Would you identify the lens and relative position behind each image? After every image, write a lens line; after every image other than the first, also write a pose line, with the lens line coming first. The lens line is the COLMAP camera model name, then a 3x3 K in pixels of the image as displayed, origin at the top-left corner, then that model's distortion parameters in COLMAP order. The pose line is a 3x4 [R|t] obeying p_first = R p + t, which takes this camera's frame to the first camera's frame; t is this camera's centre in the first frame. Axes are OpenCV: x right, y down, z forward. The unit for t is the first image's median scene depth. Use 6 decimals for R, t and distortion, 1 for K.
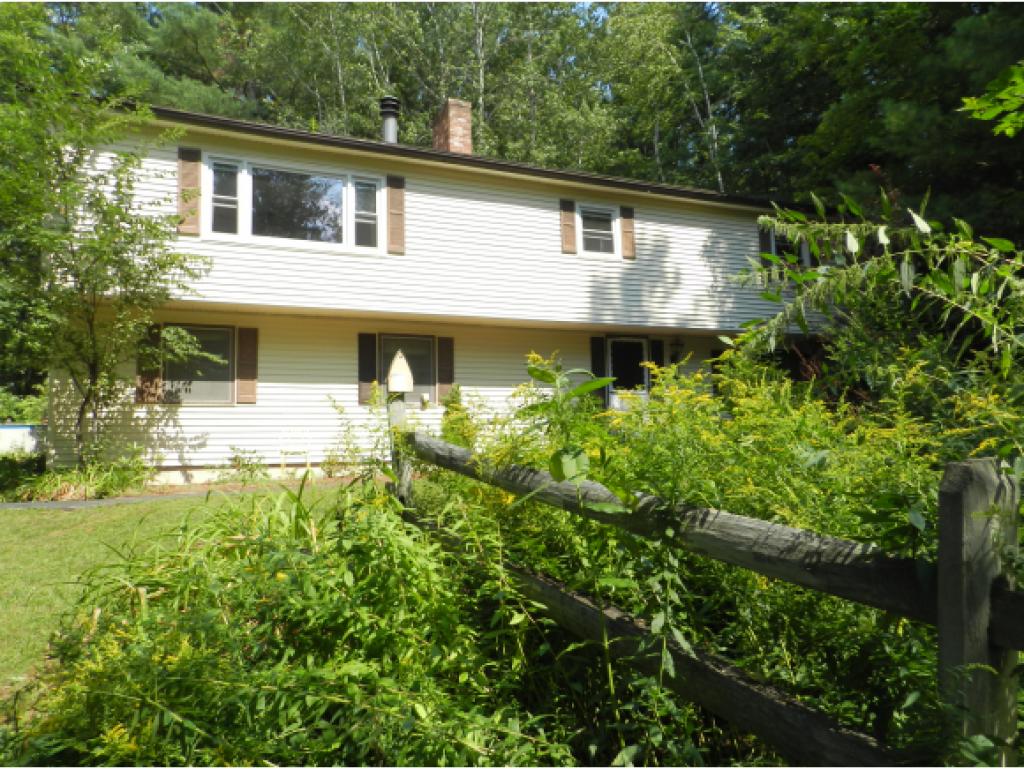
lens RADIAL K [[681.1, 0, 512.0], [0, 681.1, 384.5], [0, 0, 1]] dist [0.001298, -0.001107]
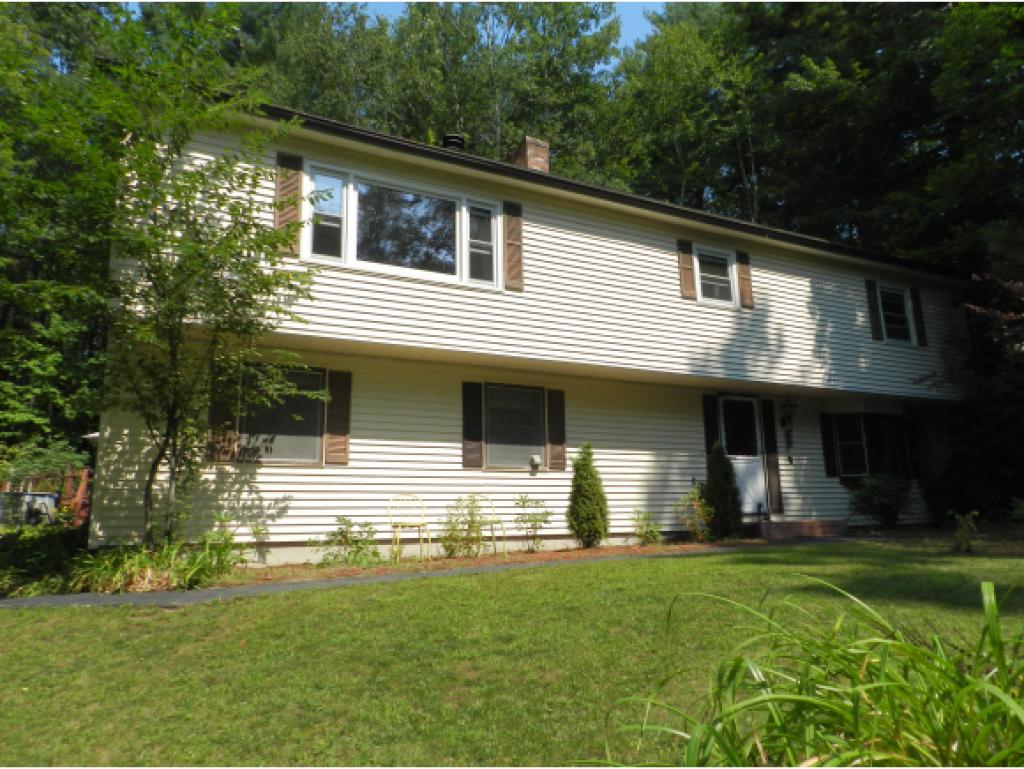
lens RADIAL K [[681.1, 0, 512.0], [0, 681.1, 384.5], [0, 0, 1]] dist [0.001298, -0.001107]
pose [[0.996384, 0.017481, 0.083144, -0.242160], [-0.008314, 0.993968, -0.109357, 0.019901], [-0.084554, 0.108271, 0.990519, 0.165252]]
